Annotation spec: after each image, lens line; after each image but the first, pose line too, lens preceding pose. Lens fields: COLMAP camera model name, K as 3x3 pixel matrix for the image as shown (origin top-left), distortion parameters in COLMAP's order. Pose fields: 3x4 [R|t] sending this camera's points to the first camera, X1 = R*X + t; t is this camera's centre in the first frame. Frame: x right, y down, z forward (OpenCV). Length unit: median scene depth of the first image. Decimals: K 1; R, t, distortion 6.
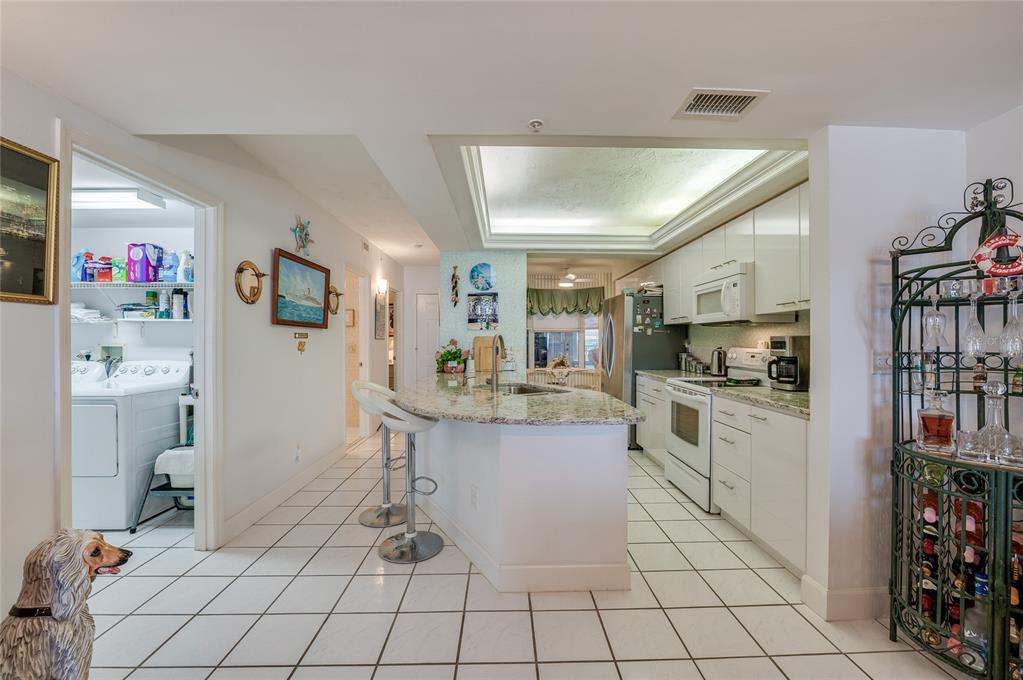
lens RADIAL K [[416.8, 0, 513.5], [0, 416.8, 340.4], [0, 0, 1]] dist [-0.016067, -0.000740]
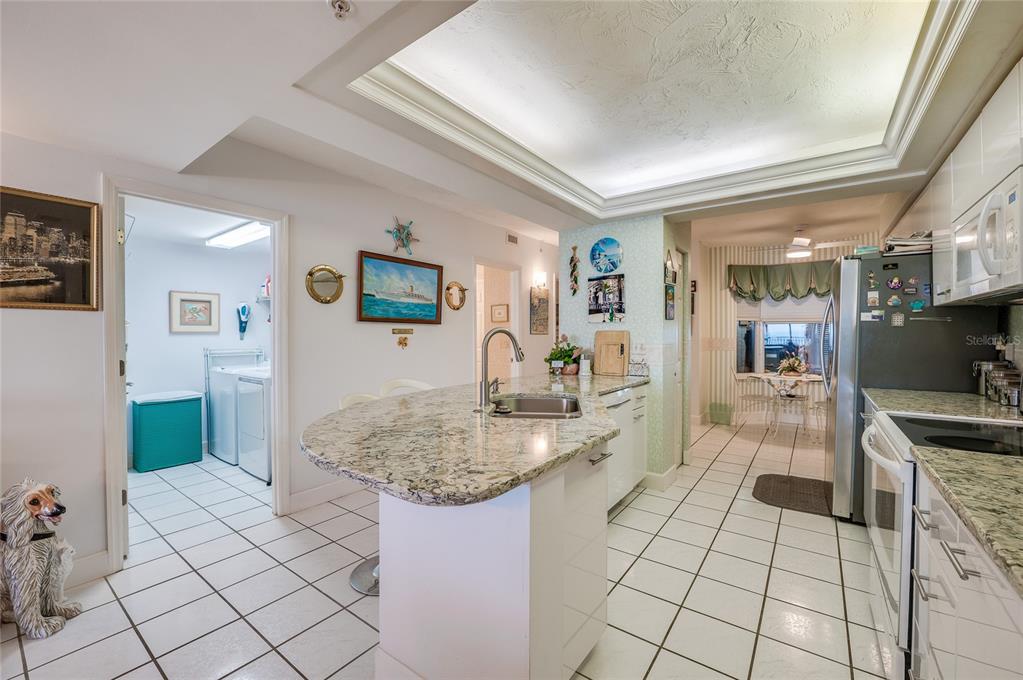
lens RADIAL K [[416.8, 0, 498.0], [0, 416.8, 334.7], [0, 0, 1]] dist [-0.016067, -0.000740]
pose [[0.780468, -0.001122, -0.625194, 0.349747], [0.000656, 0.999999, -0.000976, -0.002250], [0.625195, 0.000352, 0.780469, 0.347125]]
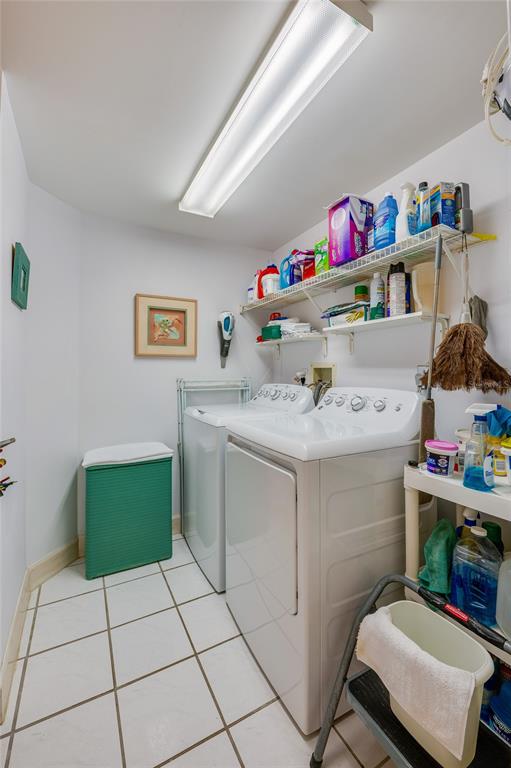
lens RADIAL K [[312.9, 0, 242.8], [0, 312.9, 364.5], [0, 0, 1]] dist [-0.016067, -0.000740]
pose [[0.438452, -0.023995, -0.898434, -0.519609], [-0.002247, 0.999611, -0.027793, 0.026461], [0.898752, 0.014205, 0.438227, 0.616607]]
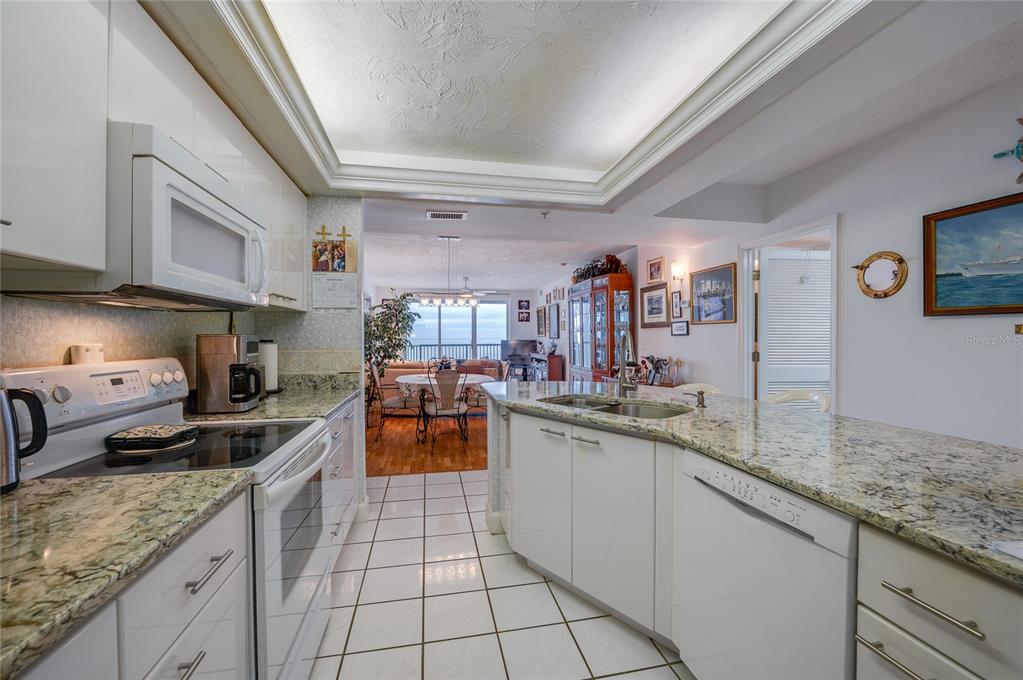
lens RADIAL K [[416.8, 0, 514.6], [0, 416.8, 342.7], [0, 0, 1]] dist [-0.016067, -0.000740]
pose [[-0.984467, 0.014019, -0.175008, 0.271089], [0.011433, 0.999810, 0.015774, -0.010533], [0.175195, 0.013528, -0.984441, 1.462956]]
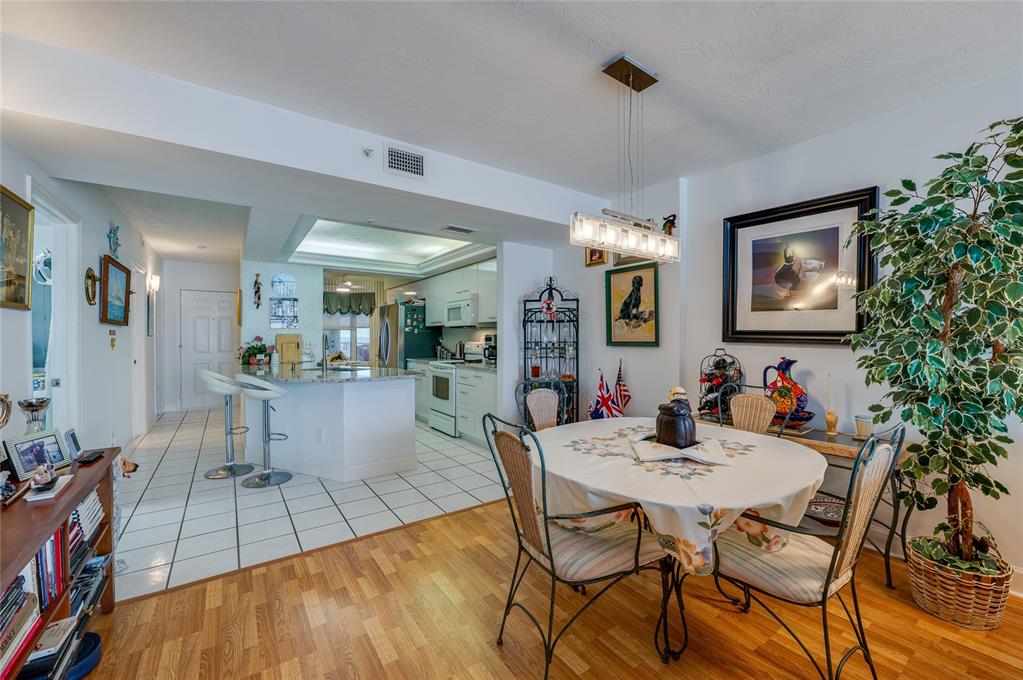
lens RADIAL K [[416.8, 0, 511.3], [0, 416.8, 338.8], [0, 0, 1]] dist [-0.016067, -0.000740]
pose [[0.840872, -0.001845, 0.541230, -0.230128], [0.000755, 0.999997, 0.002237, 0.003199], [-0.541233, -0.001472, 0.840871, -0.503401]]
